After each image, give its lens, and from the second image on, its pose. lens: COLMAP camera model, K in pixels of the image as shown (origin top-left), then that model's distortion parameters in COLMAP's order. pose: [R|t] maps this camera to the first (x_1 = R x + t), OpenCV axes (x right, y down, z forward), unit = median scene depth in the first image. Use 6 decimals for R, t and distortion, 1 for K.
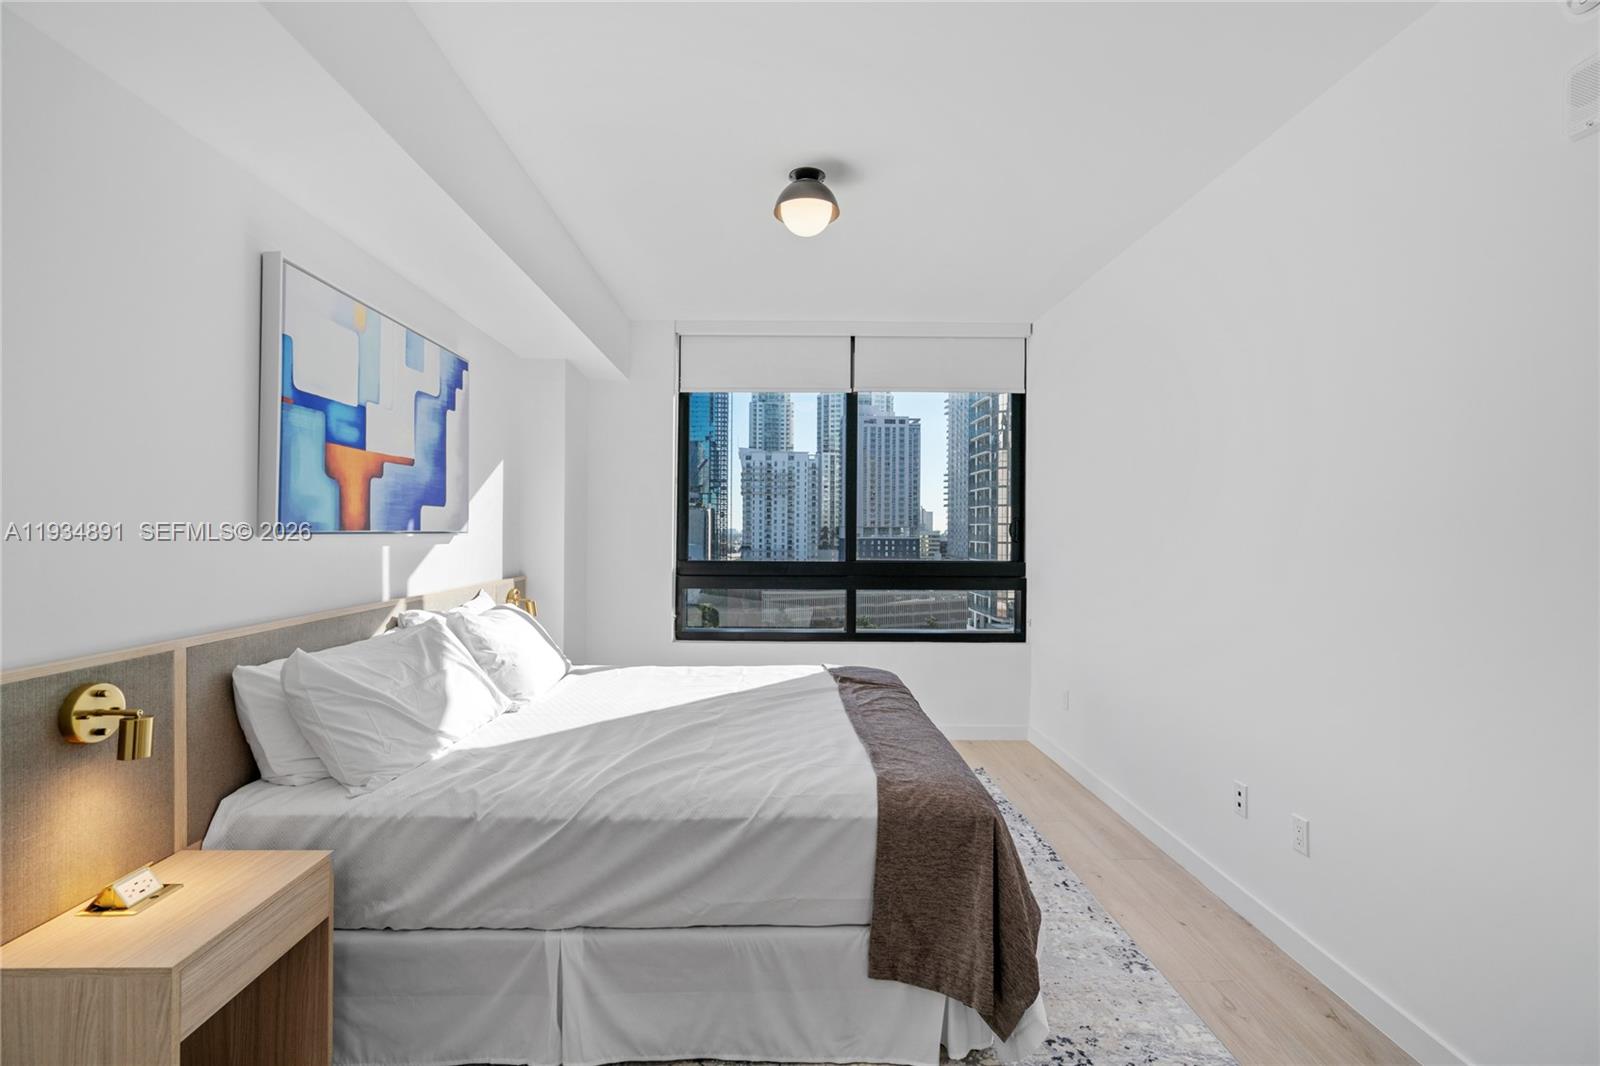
lens RADIAL K [[724.4, 0, 803.6], [0, 724.4, 528.6], [0, 0, 1]] dist [-0.004702, 0.001890]
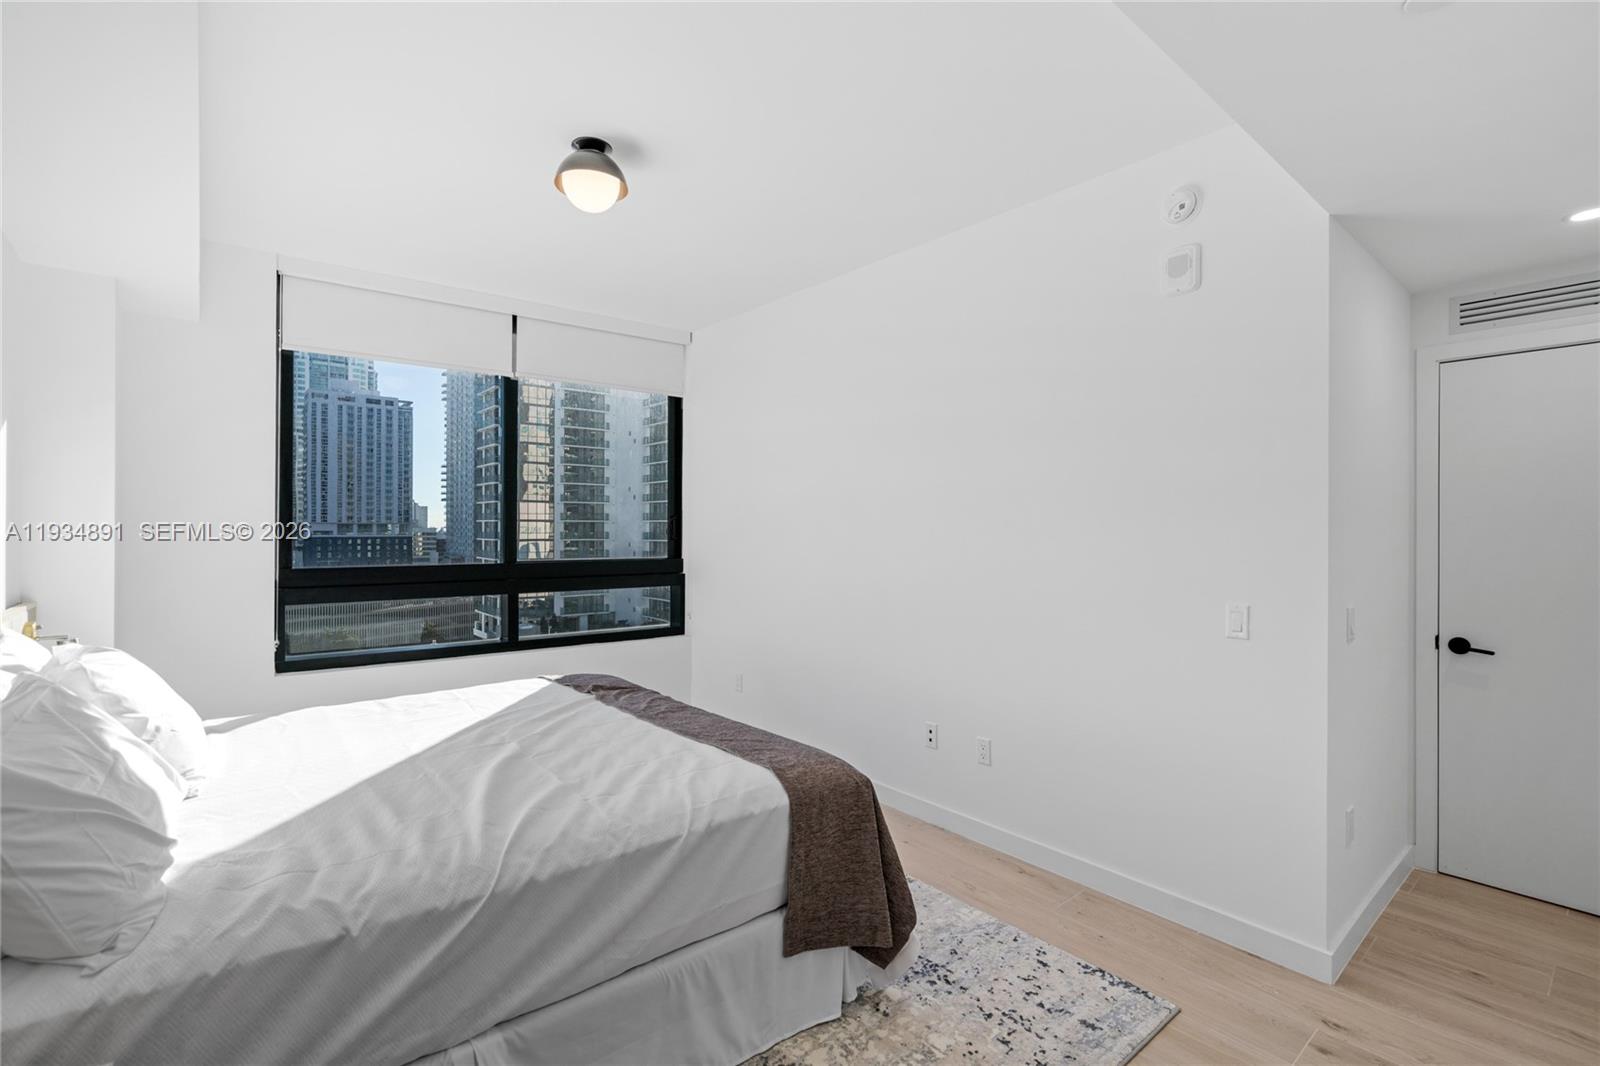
lens RADIAL K [[724.4, 0, 803.6], [0, 724.4, 528.6], [0, 0, 1]] dist [-0.004702, 0.001890]
pose [[0.791597, -0.003453, 0.611033, -0.490554], [0.000521, 0.999987, 0.004976, -0.005379], [-0.611043, -0.003621, 0.791589, 0.145083]]
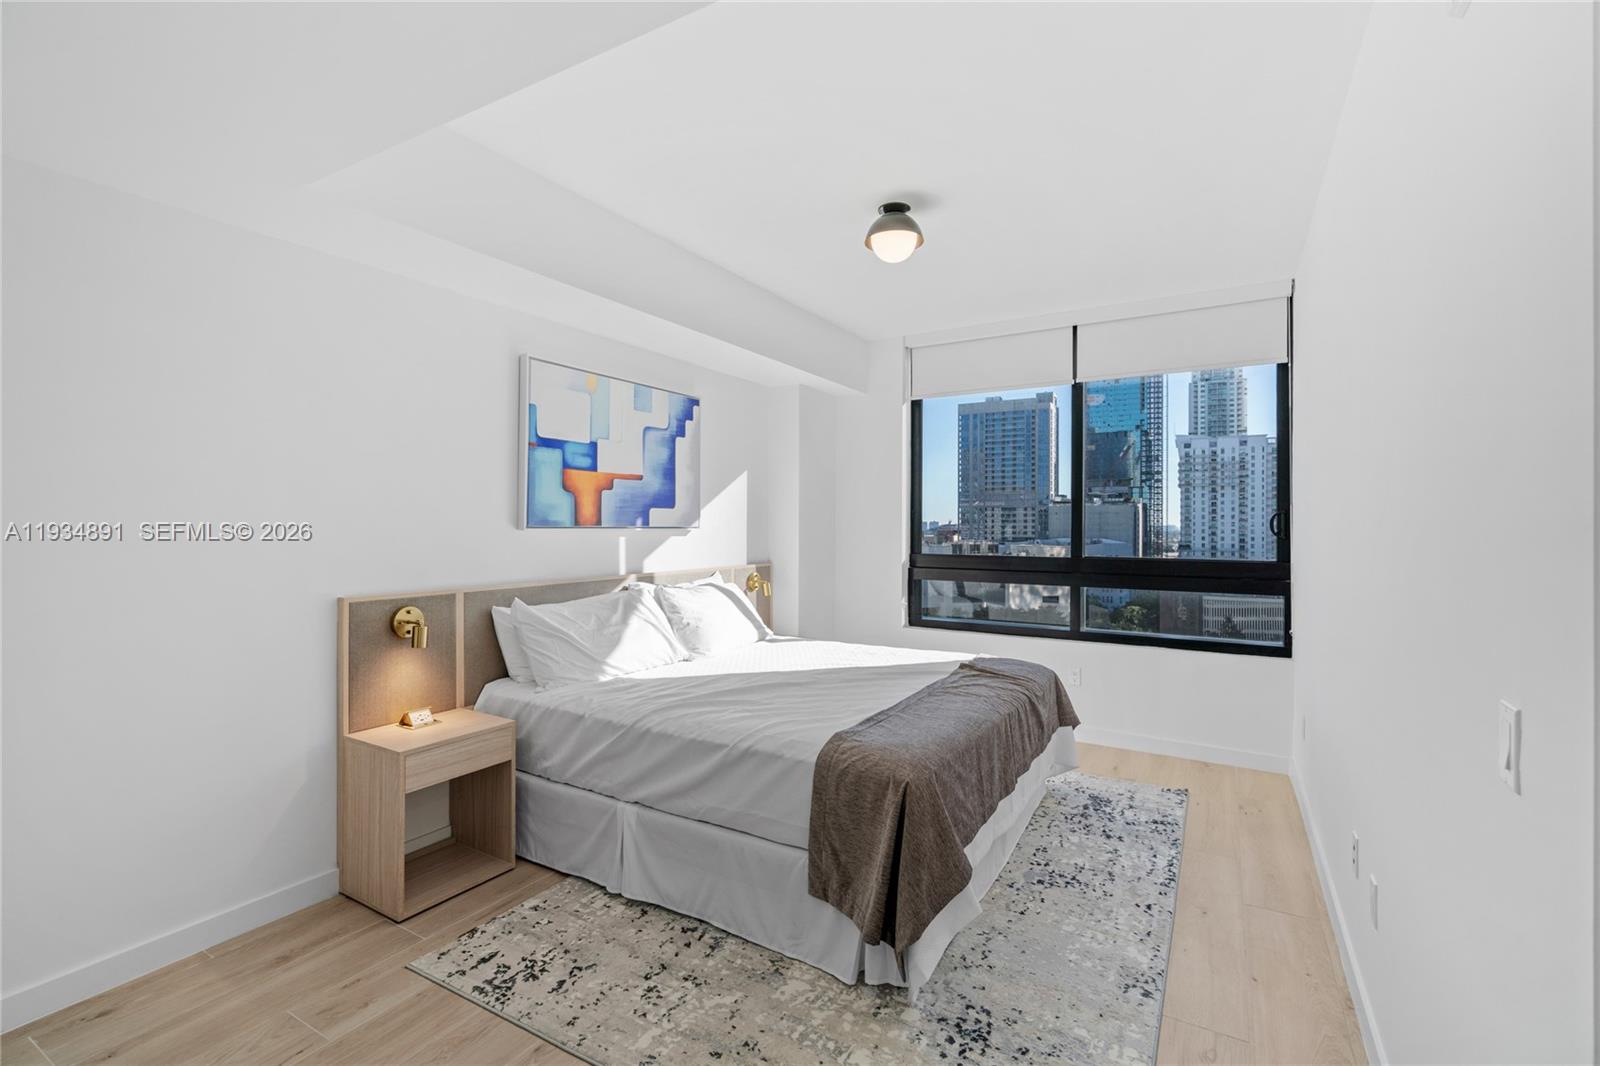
lens RADIAL K [[720.7, 0, 802.8], [0, 720.7, 522.9], [0, 0, 1]] dist [-0.007117, 0.000331]
pose [[0.841446, -0.004468, -0.540322, 0.684839], [0.002427, 0.999987, -0.004488, 0.005253], [0.540335, 0.002465, 0.841446, -0.018565]]
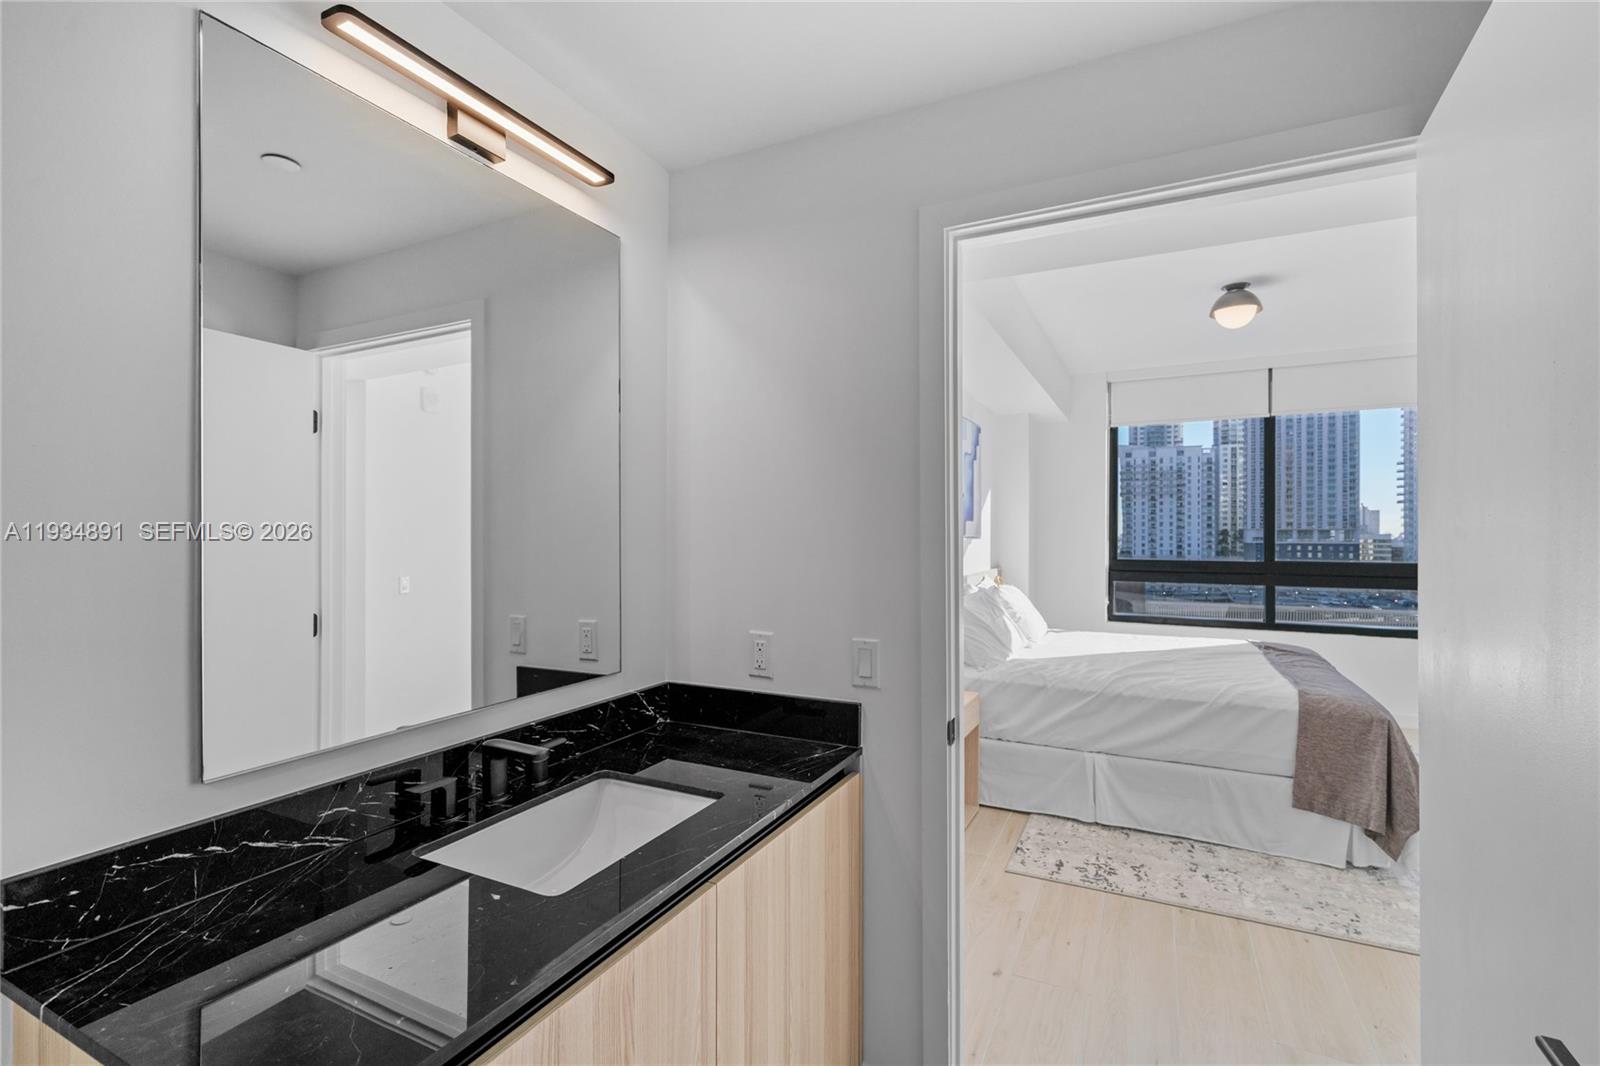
lens RADIAL K [[719.9, 0, 803.7], [0, 719.9, 530.6], [0, 0, 1]] dist [-0.004026, 0.000742]
pose [[0.877680, -0.005256, -0.479219, -0.093756], [0.003884, 0.999985, -0.003856, -0.007561], [0.479232, 0.001523, 0.877687, -0.908518]]
